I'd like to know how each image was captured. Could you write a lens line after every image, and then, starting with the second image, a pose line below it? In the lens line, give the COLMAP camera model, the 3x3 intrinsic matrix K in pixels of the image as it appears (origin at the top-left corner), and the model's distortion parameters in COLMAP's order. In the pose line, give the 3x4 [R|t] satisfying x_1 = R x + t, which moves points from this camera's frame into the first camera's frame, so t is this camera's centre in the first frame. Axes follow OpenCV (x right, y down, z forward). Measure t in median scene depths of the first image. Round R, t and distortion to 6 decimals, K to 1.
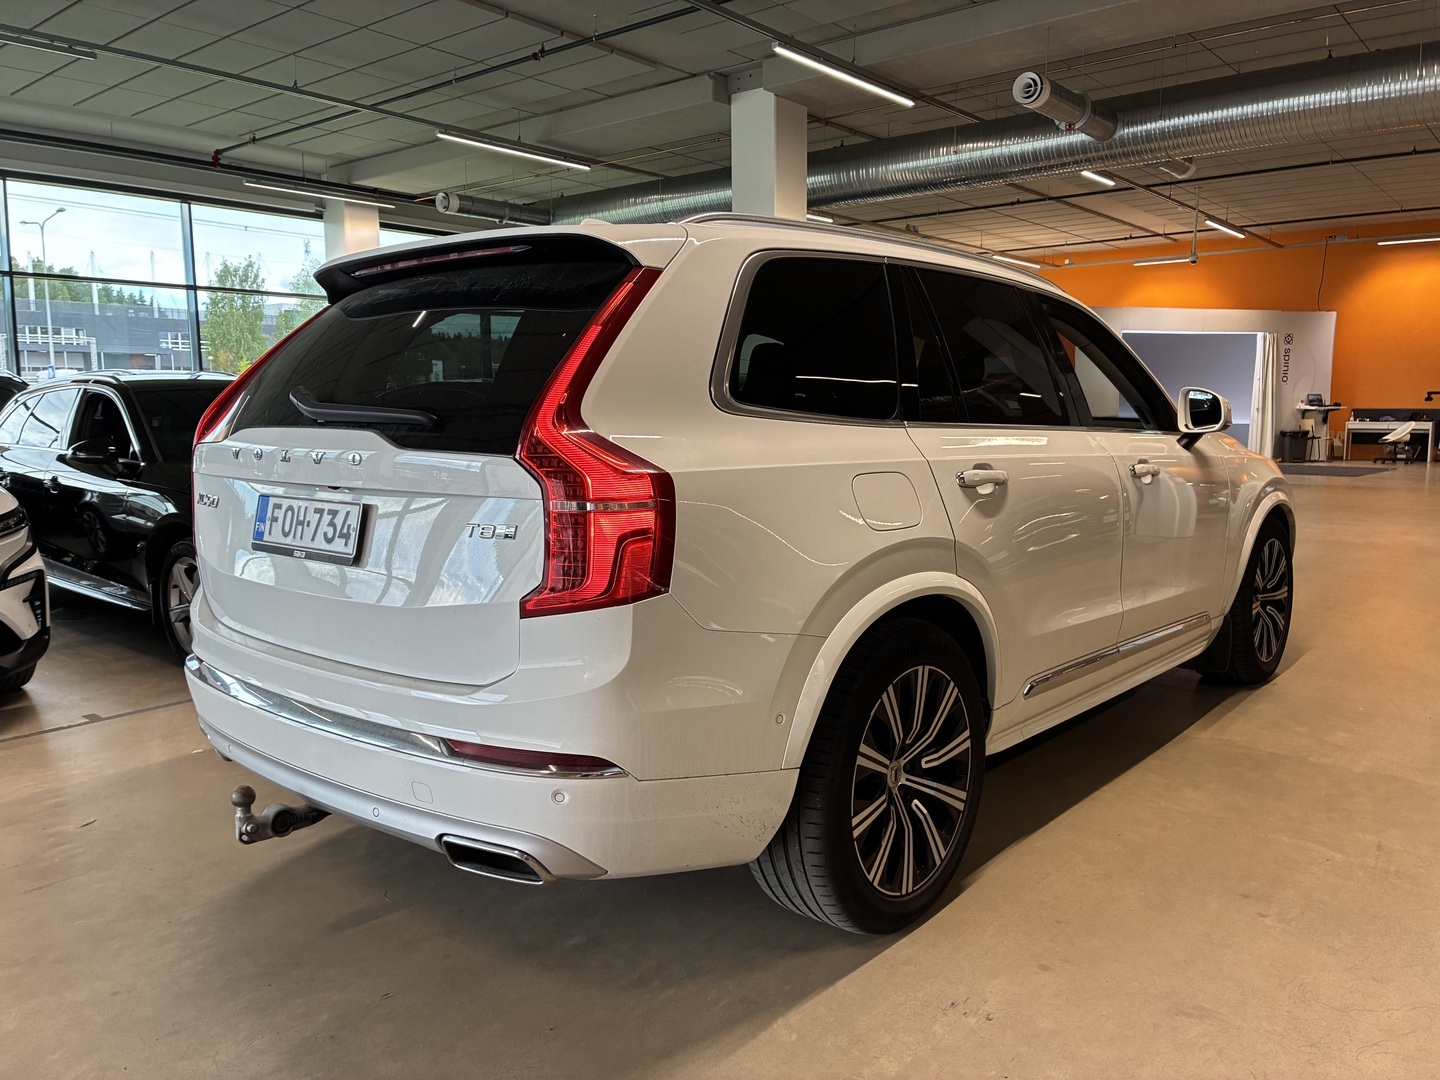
lens RADIAL K [[1099.1, 0, 727.1], [0, 1099.1, 530.2], [0, 0, 1]] dist [0.071593, -0.113236]
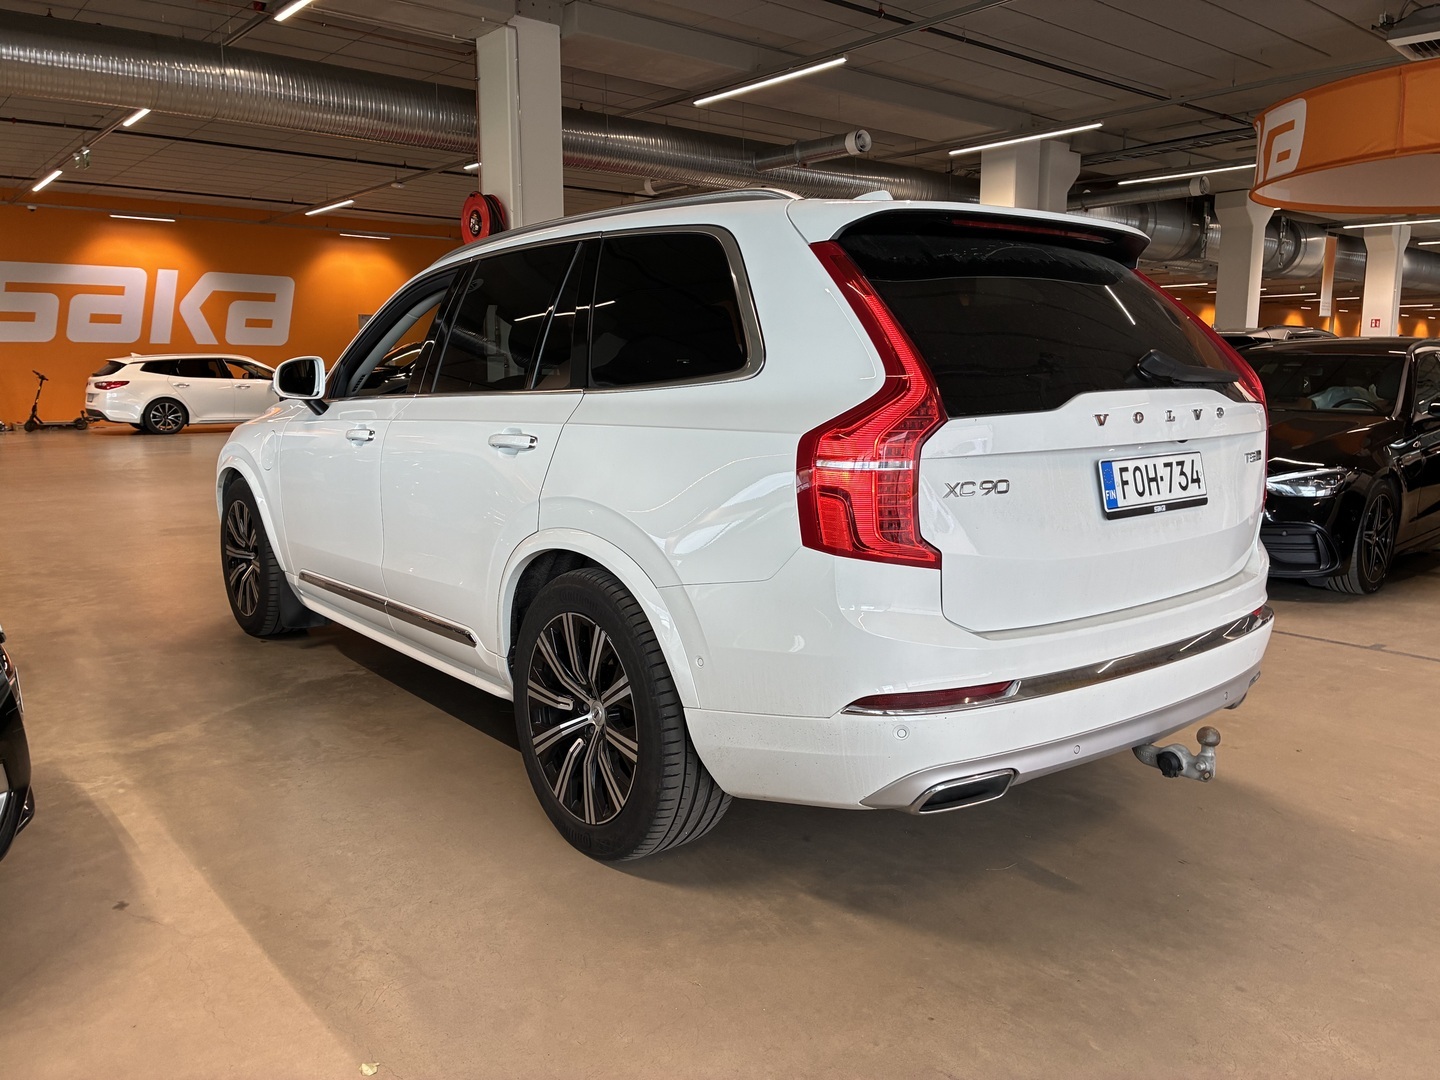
lens RADIAL K [[1099.1, 0, 727.1], [0, 1099.1, 530.2], [0, 0, 1]] dist [0.071593, -0.113236]
pose [[0.173388, -0.137568, 0.975198, -1.465278], [0.115222, 0.986230, 0.118638, -0.128726], [-0.978090, 0.091794, 0.186851, 1.185566]]
